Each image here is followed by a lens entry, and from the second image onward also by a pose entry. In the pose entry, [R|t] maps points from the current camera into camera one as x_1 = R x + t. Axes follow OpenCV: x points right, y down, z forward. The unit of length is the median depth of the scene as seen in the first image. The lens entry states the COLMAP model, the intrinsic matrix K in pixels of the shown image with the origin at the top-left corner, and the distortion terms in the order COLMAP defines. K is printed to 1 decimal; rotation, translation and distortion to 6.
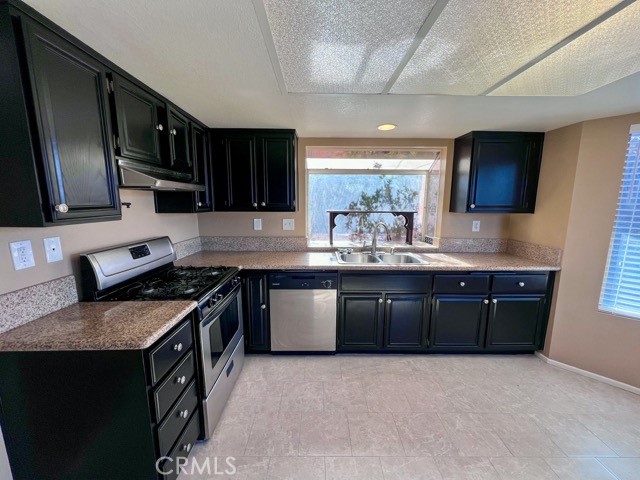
lens RADIAL K [[254.7, 0, 322.9], [0, 254.7, 242.0], [0, 0, 1]] dist [0.001344, 0.000048]
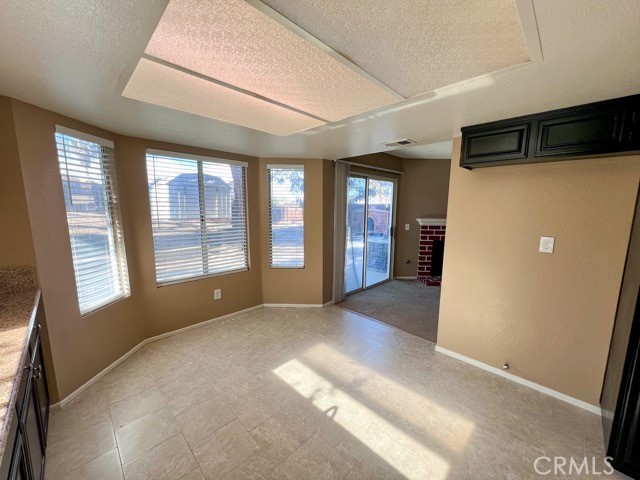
lens RADIAL K [[254.7, 0, 323.0], [0, 254.7, 242.6], [0, 0, 1]] dist [0.001344, 0.000048]
pose [[-0.696717, -0.119033, 0.707401, -0.135186], [0.092169, 0.963109, 0.252838, -0.105798], [-0.711400, 0.241357, -0.660043, 0.610473]]
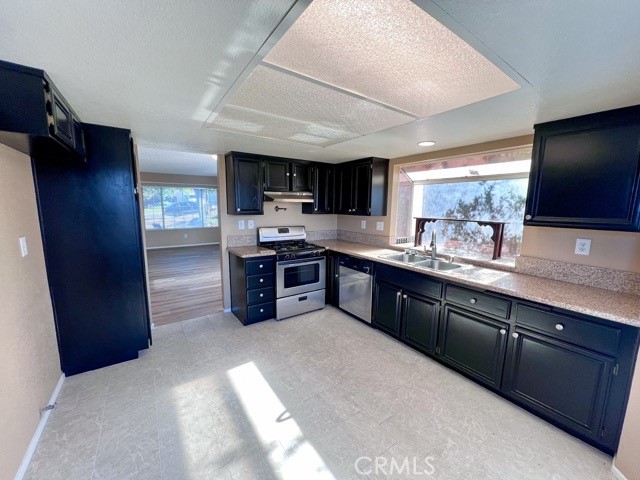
lens RADIAL K [[254.7, 0, 321.1], [0, 254.7, 240.3], [0, 0, 1]] dist [0.001344, 0.000048]
pose [[0.566850, 0.115482, -0.815687, 0.683861], [-0.137067, 0.989546, 0.044844, -0.012275], [0.812338, 0.086384, 0.576753, 0.008073]]
